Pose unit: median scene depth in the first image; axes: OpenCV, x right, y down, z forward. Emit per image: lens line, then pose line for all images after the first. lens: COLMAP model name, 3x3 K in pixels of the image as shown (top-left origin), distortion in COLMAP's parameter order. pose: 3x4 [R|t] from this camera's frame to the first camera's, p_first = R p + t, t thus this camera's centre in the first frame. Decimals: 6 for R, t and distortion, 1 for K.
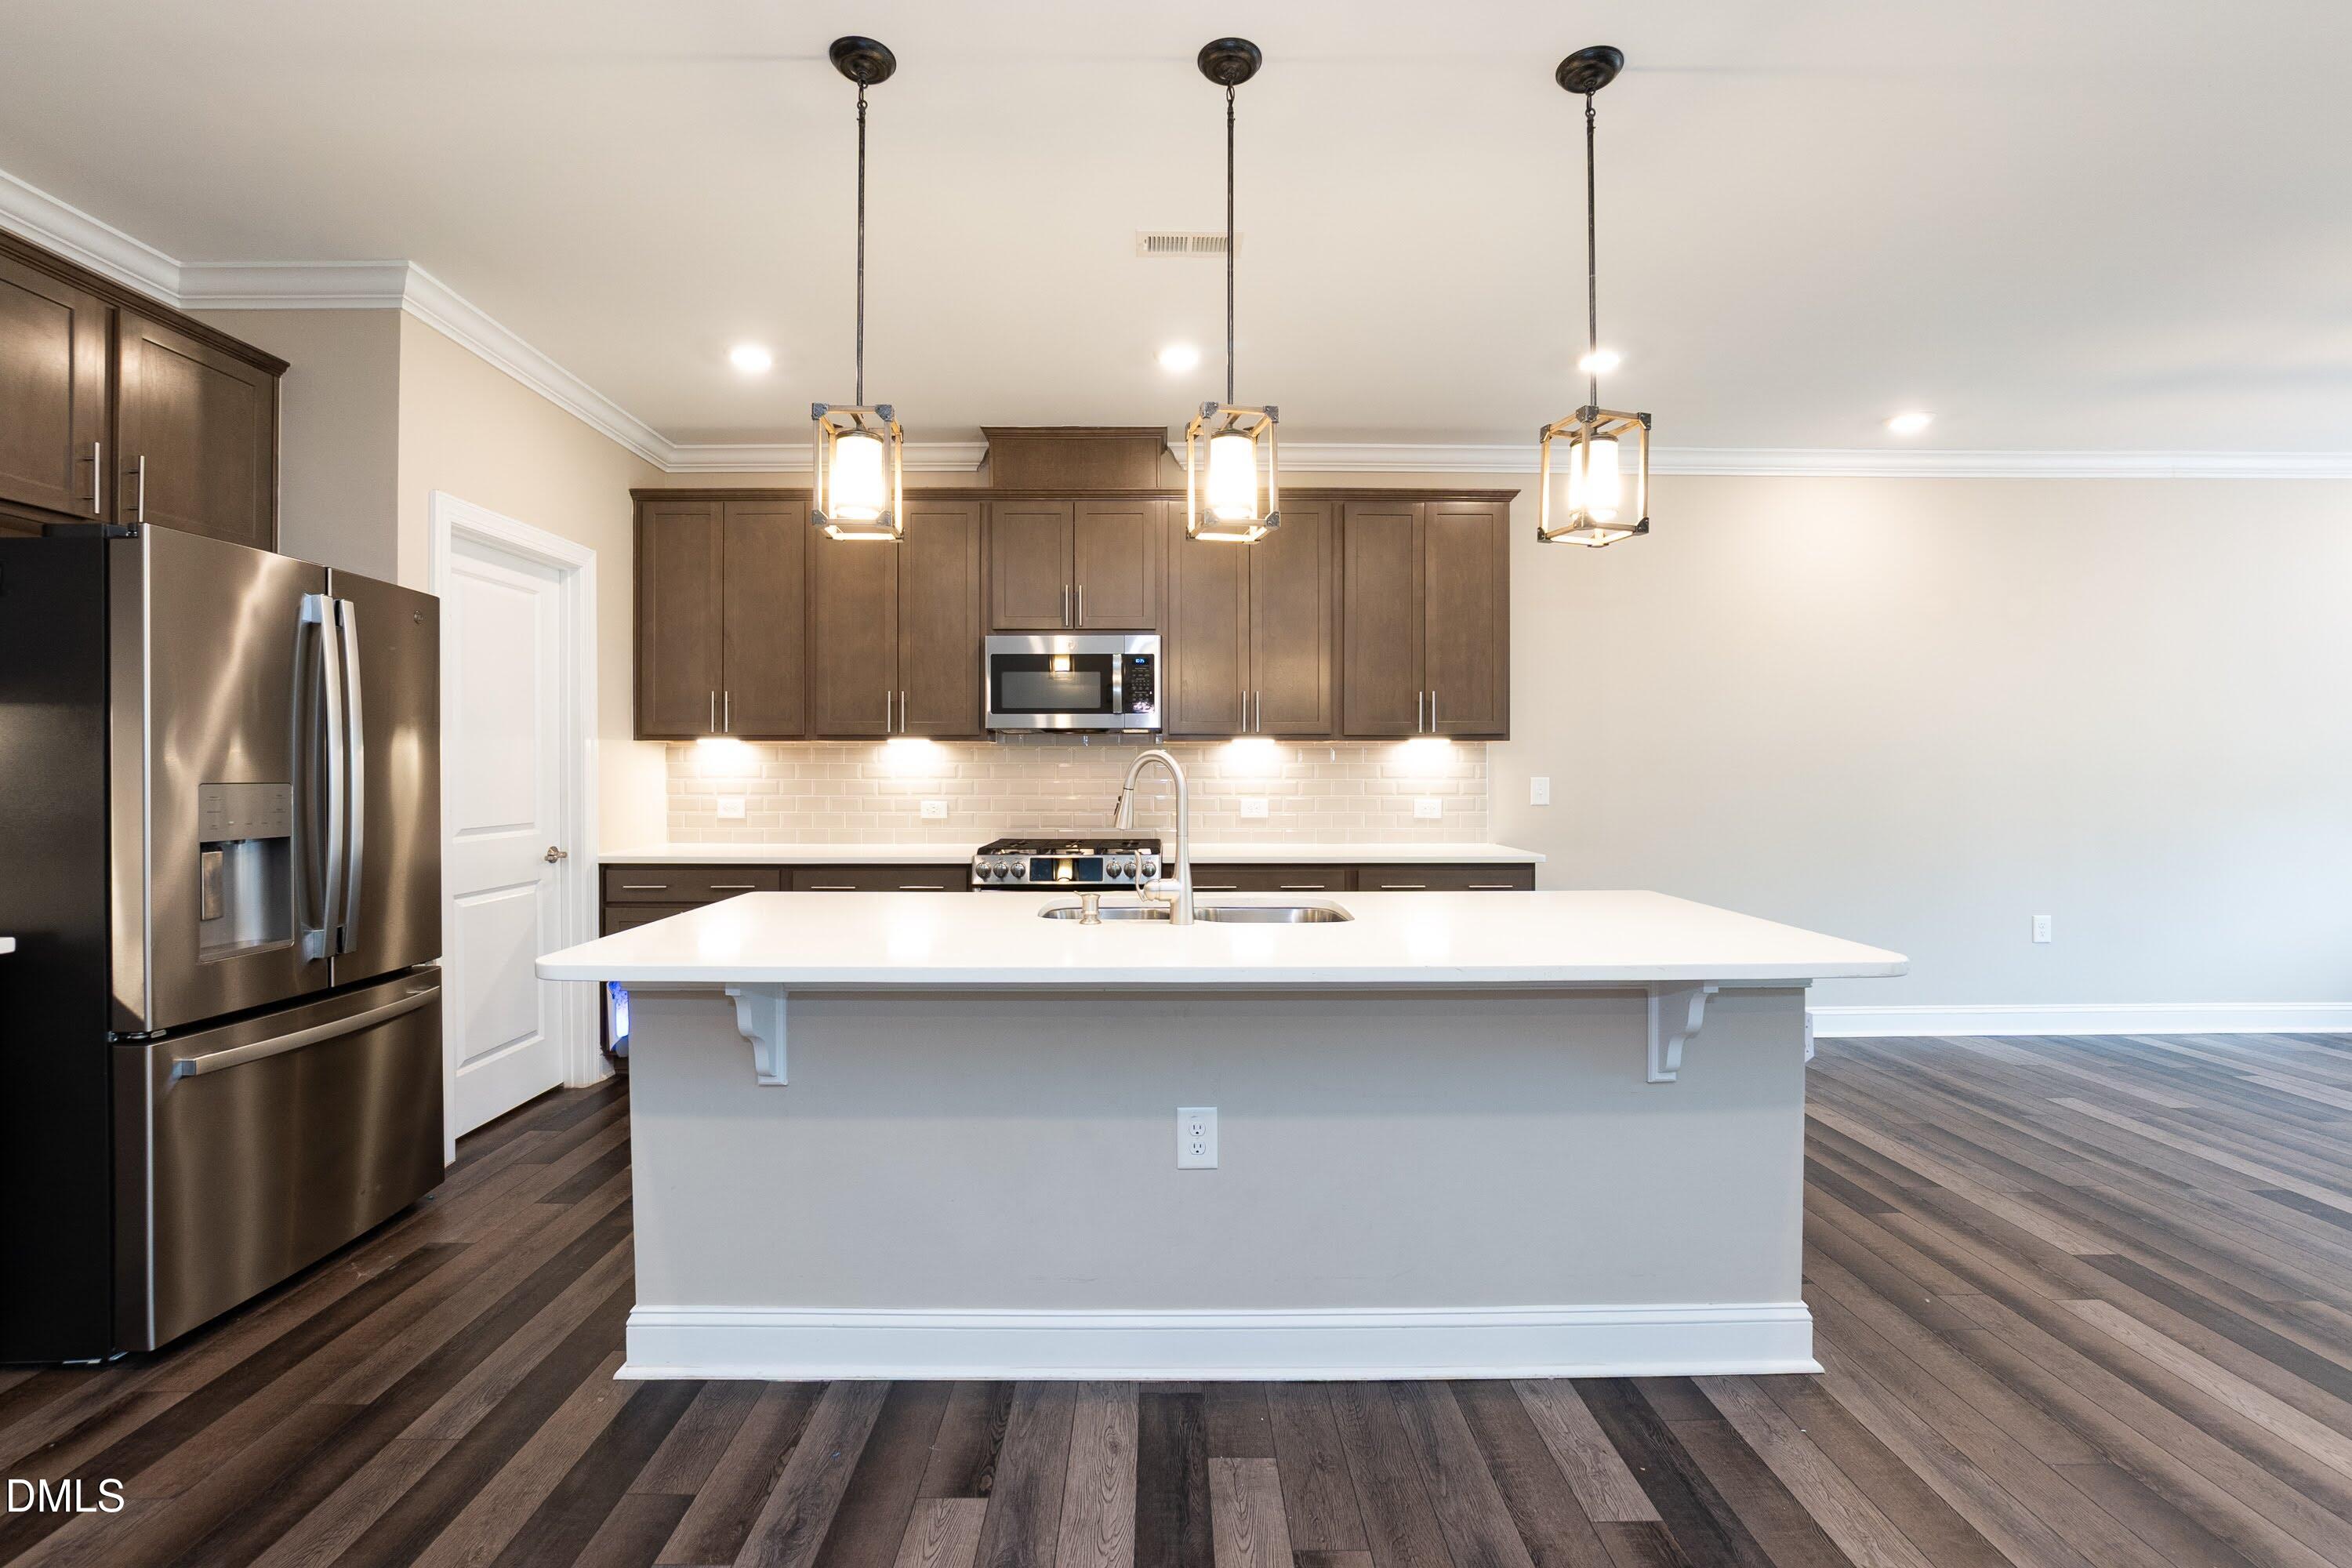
lens RADIAL K [[1047.7, 0, 1167.7], [0, 1047.7, 778.1], [0, 0, 1]] dist [-0.030695, 0.007796]
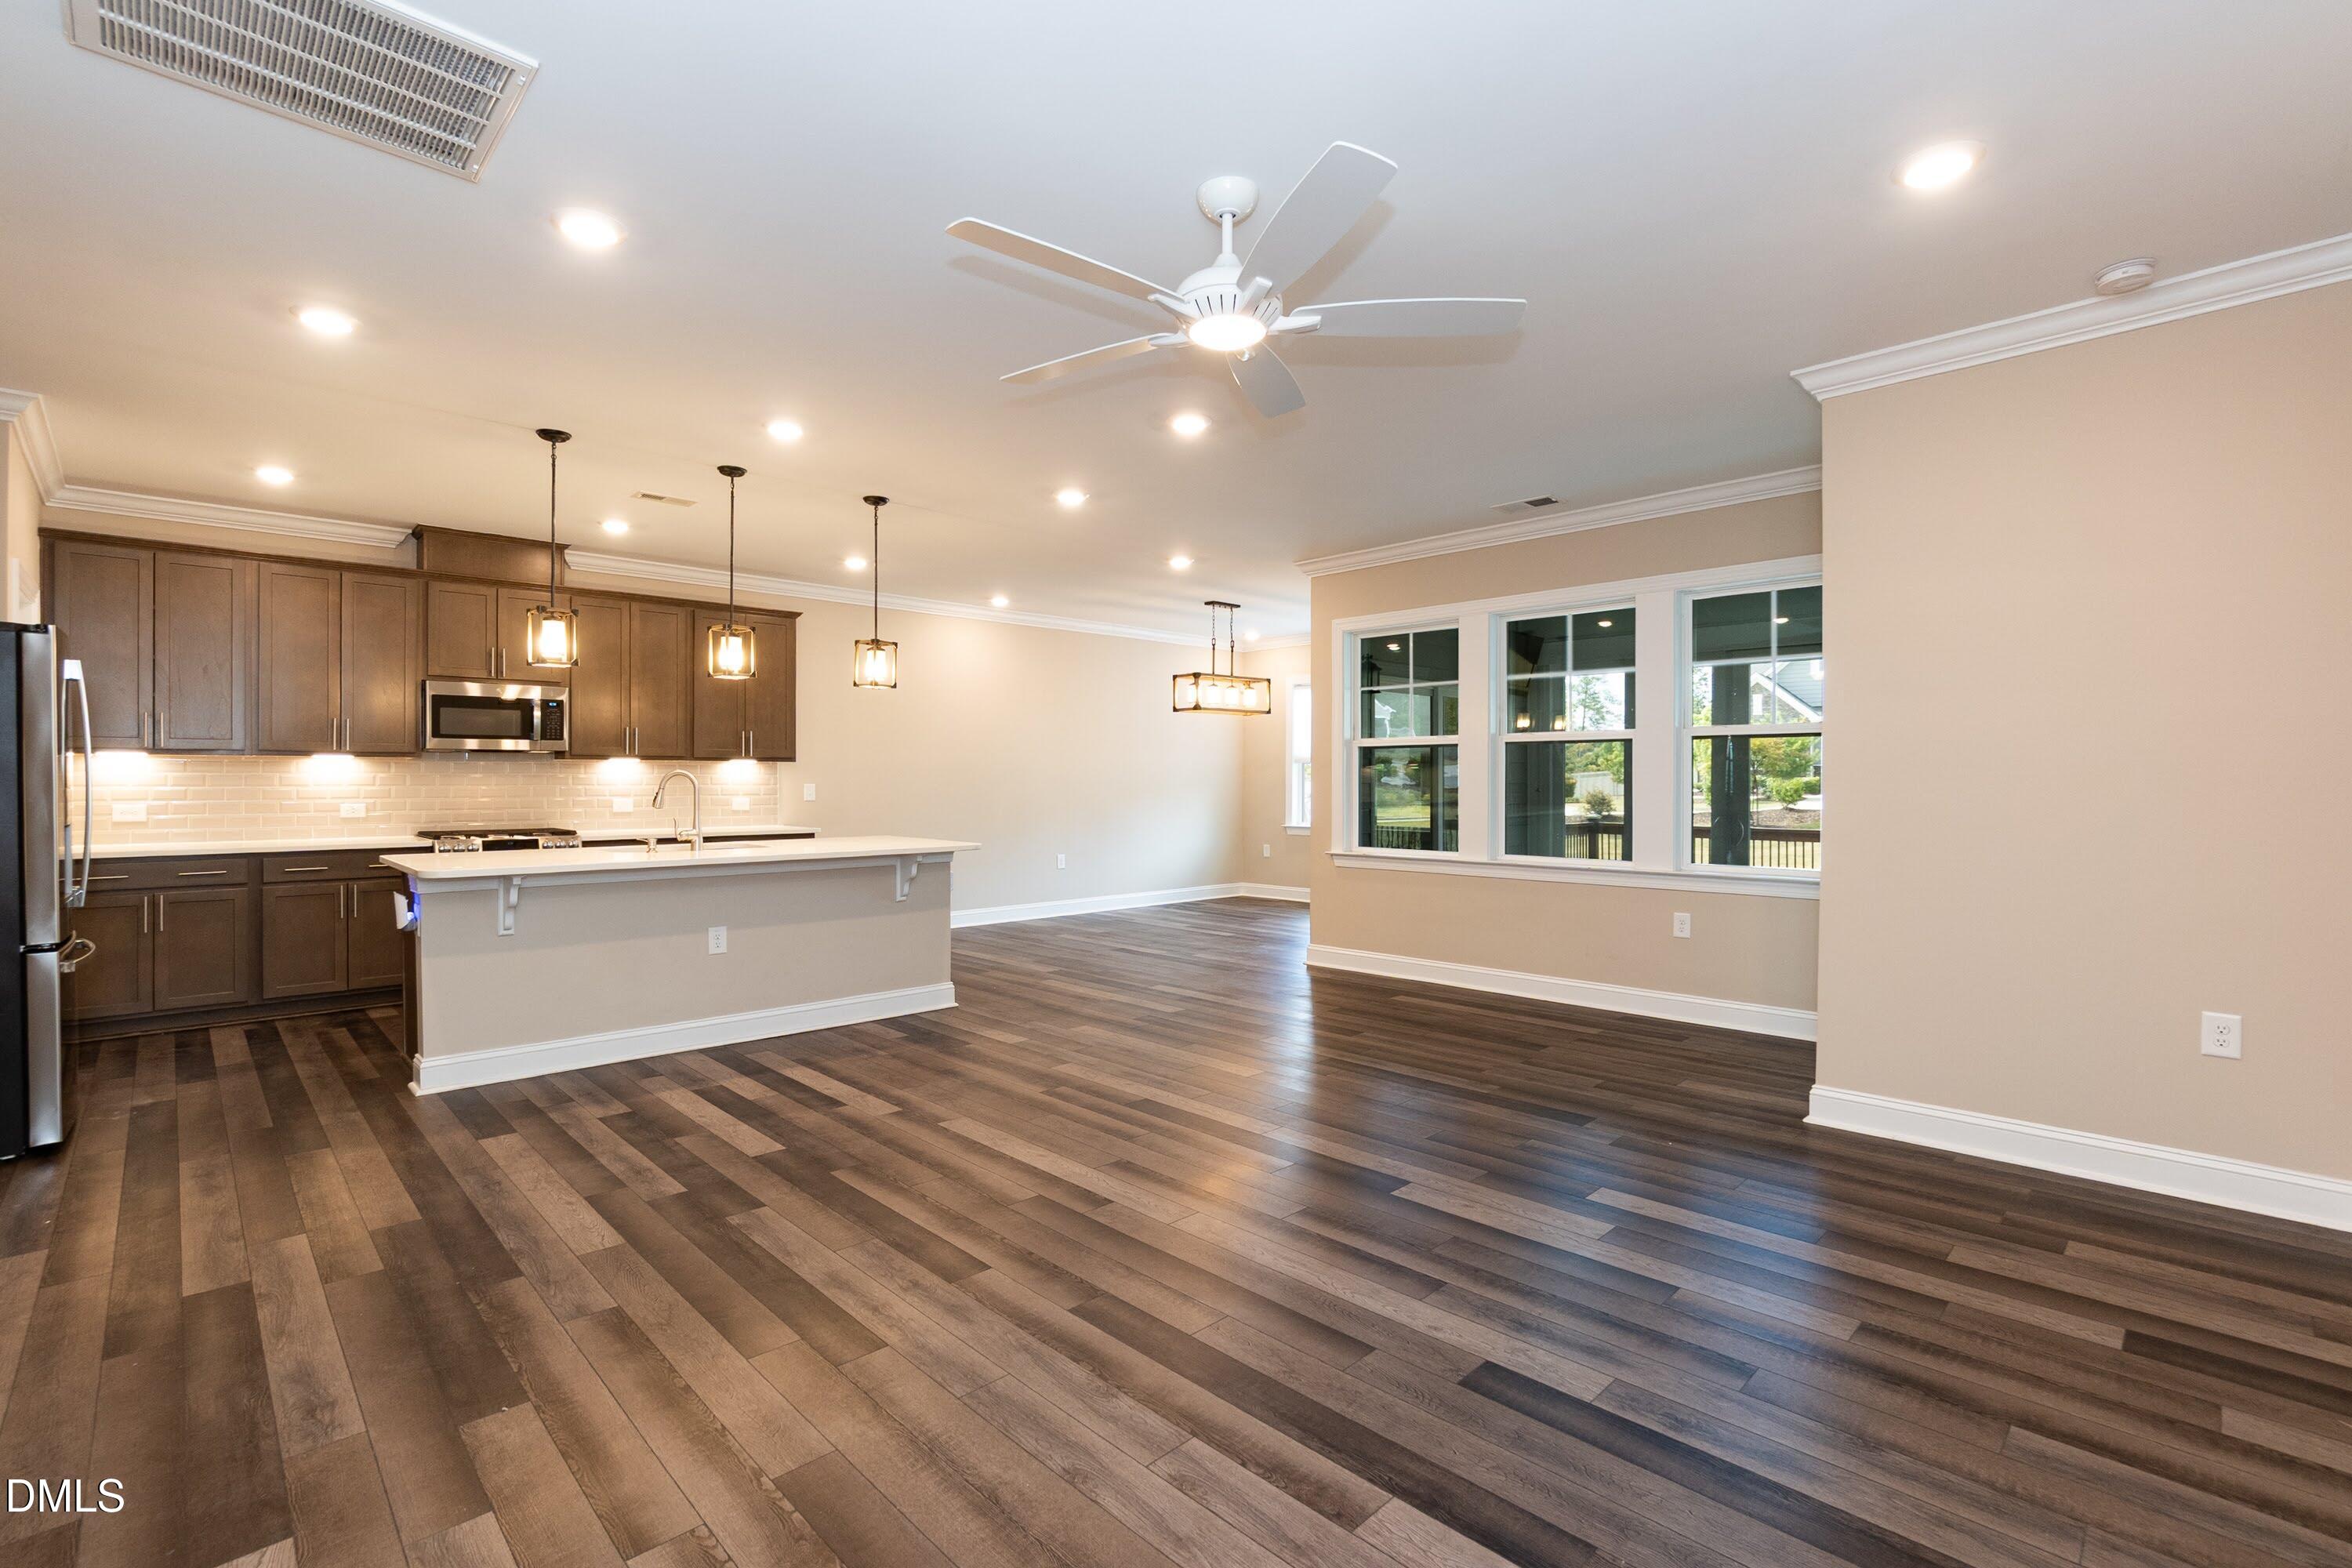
lens RADIAL K [[1047.7, 0, 1167.7], [0, 1047.7, 778.1], [0, 0, 1]] dist [-0.030695, 0.007796]
pose [[0.730794, 0.001452, 0.682596, -0.389372], [0.004806, 0.999962, -0.007272, 0.005062], [-0.682581, 0.008594, 0.730760, -0.646740]]
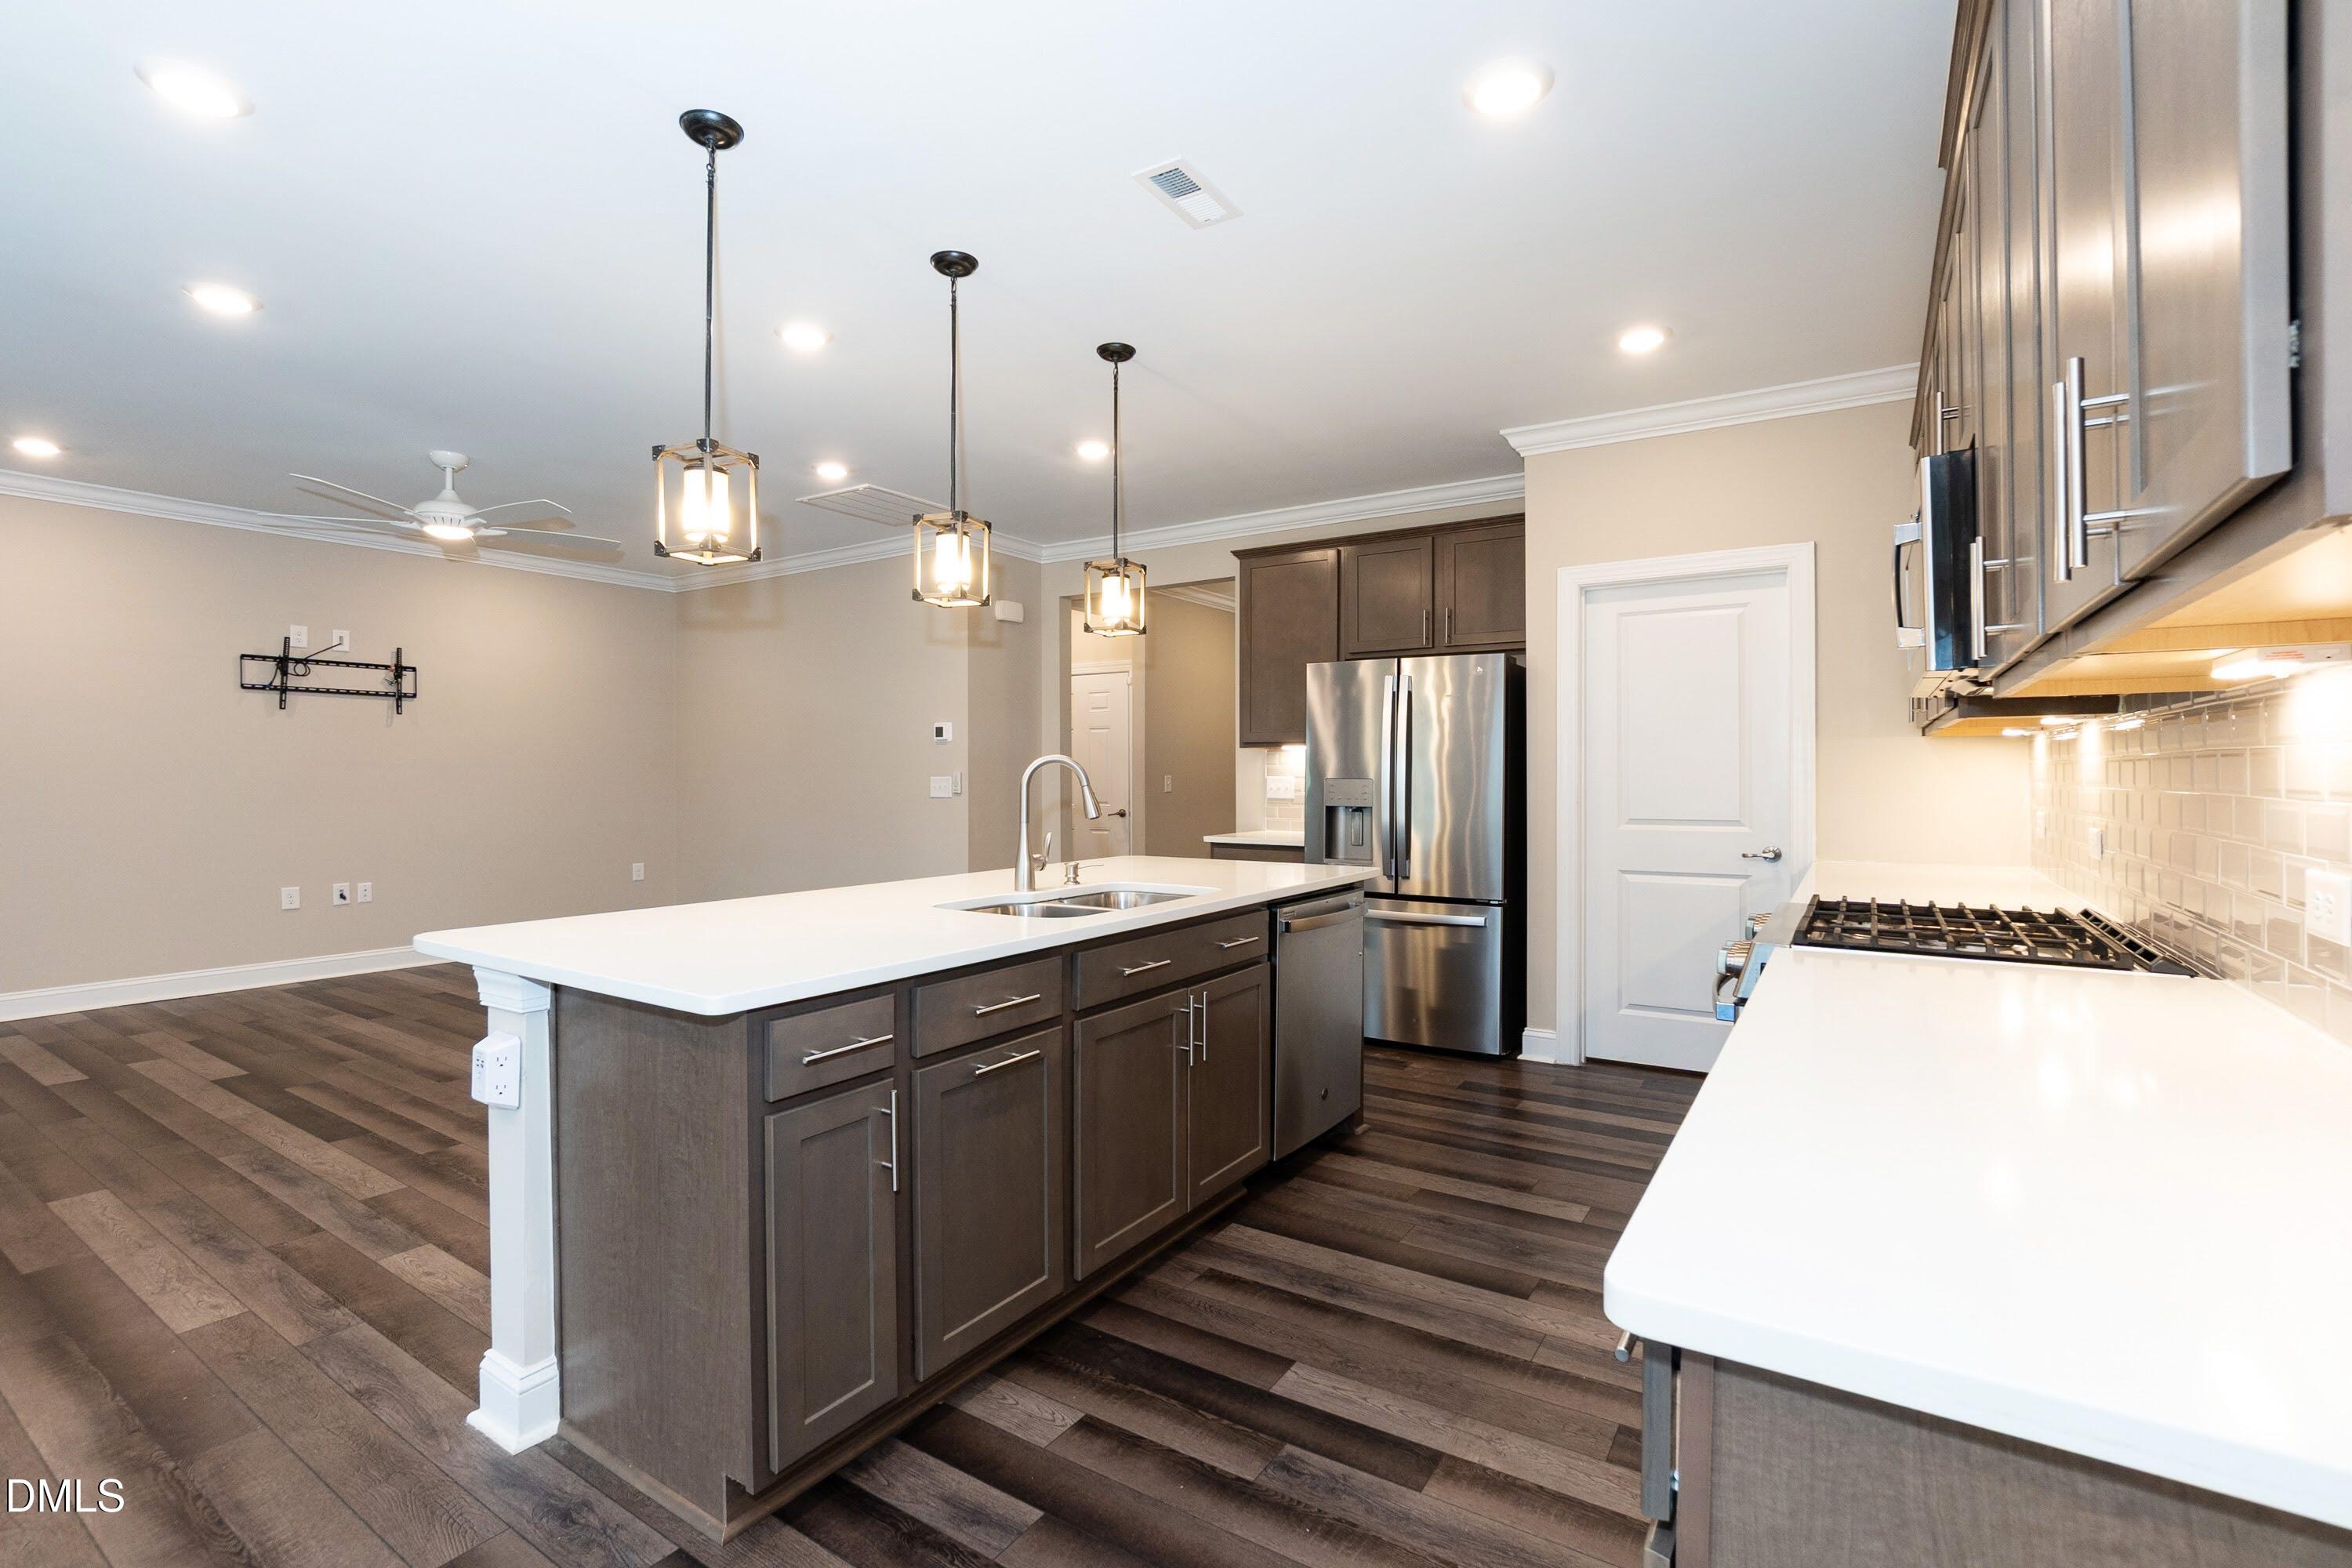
lens RADIAL K [[1047.7, 0, 1167.7], [0, 1047.7, 778.1], [0, 0, 1]] dist [-0.030695, 0.007796]
pose [[0.569851, -0.006271, 0.821724, -0.100271], [0.010947, 0.999940, 0.000039, 0.000488], [-0.821675, 0.008973, 0.569886, -0.002612]]
